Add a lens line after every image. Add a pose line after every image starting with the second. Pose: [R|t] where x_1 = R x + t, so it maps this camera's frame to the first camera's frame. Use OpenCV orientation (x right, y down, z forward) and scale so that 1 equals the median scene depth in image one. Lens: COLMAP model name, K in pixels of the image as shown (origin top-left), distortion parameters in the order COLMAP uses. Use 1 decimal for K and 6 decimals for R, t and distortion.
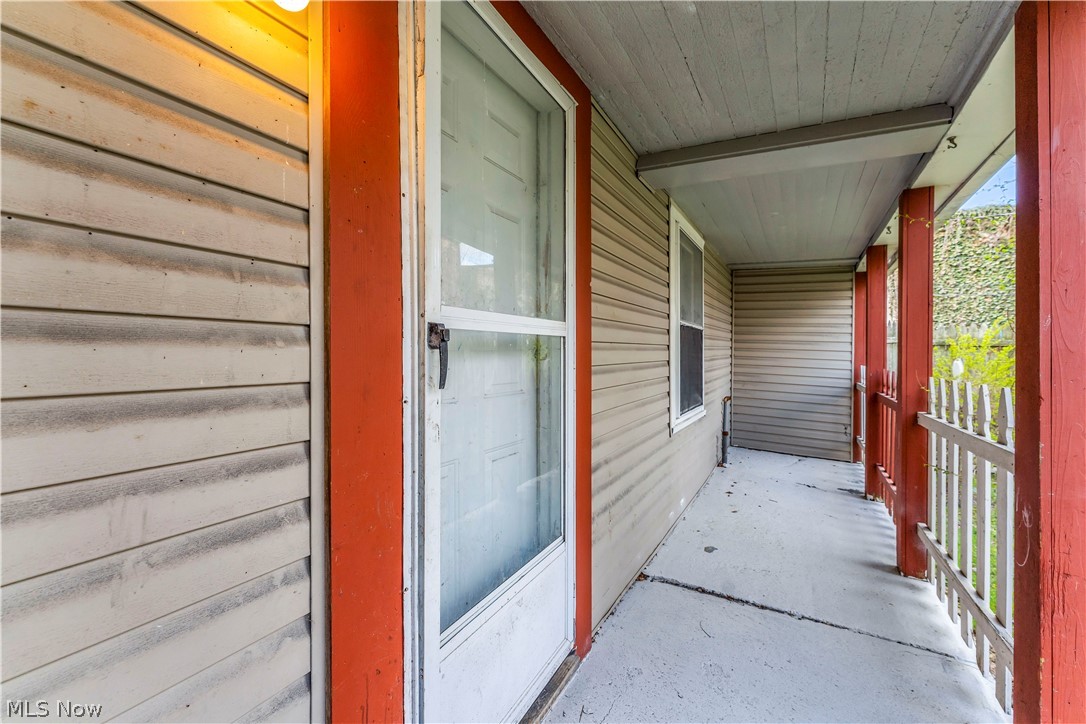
lens RADIAL K [[430.6, 0, 542.1], [0, 430.6, 355.0], [0, 0, 1]] dist [-0.009870, -0.000017]
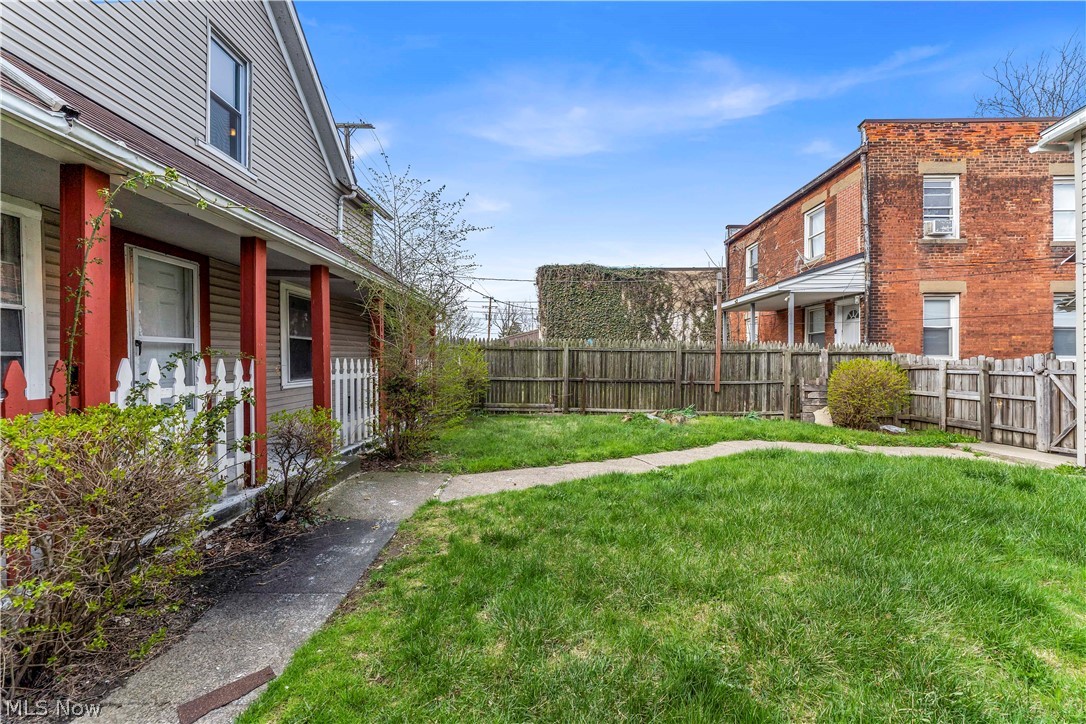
lens RADIAL K [[430.6, 0, 541.2], [0, 430.6, 360.2], [0, 0, 1]] dist [-0.009870, -0.000017]
pose [[0.868825, -0.012565, 0.494959, 0.631641], [0.015428, 0.999880, -0.001699, 0.110185], [-0.494878, 0.009112, 0.868915, -2.591485]]
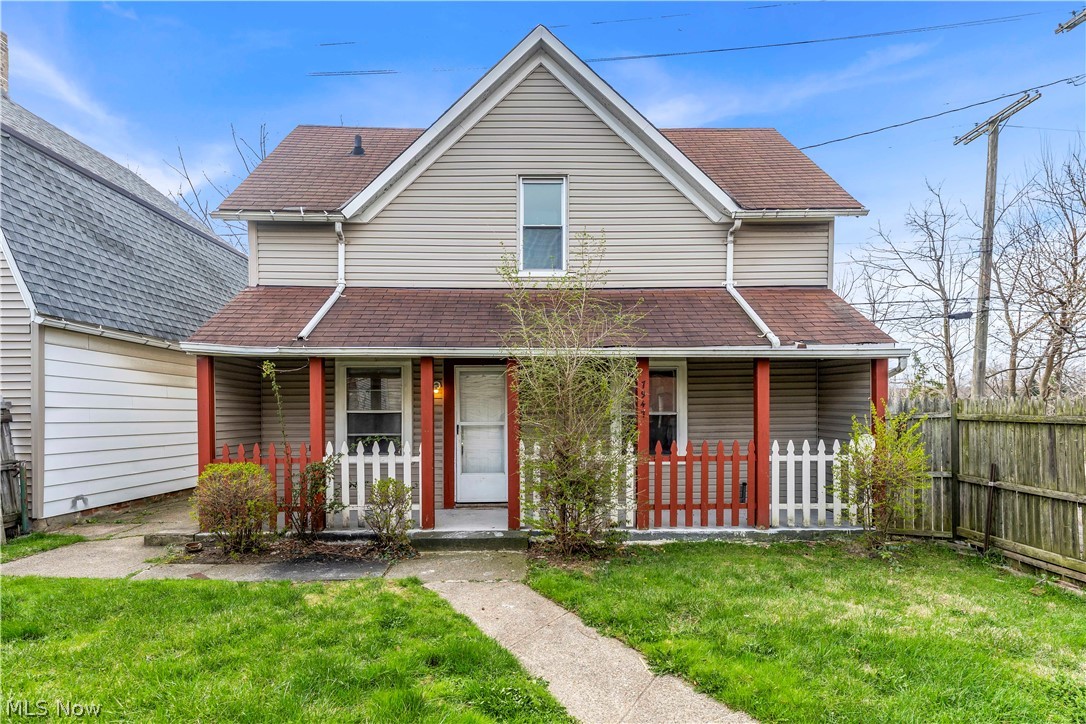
lens RADIAL K [[560.1, 0, 549.7], [0, 560.1, 418.1], [0, 0, 1]] dist [-0.006008, 0.001278]
pose [[0.520041, -0.006183, -0.854119, 4.485986], [0.000765, 0.999977, -0.006774, -0.064848], [0.854141, 0.002869, 0.520033, -1.319646]]
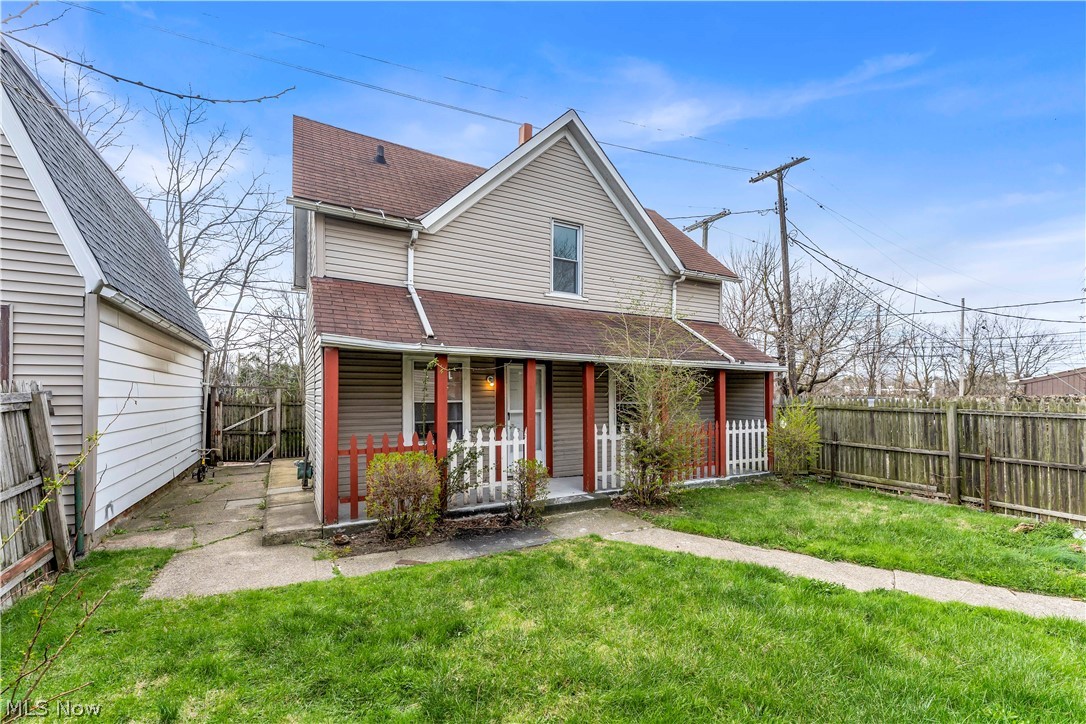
lens RADIAL K [[459.1, 0, 551.6], [0, 459.1, 392.0], [0, 0, 1]] dist [-0.003819, 0.000207]
pose [[0.863436, -0.012463, -0.504305, 2.739733], [0.001015, 0.999736, -0.022968, -0.145053], [0.504458, 0.019320, 0.863220, -3.457963]]
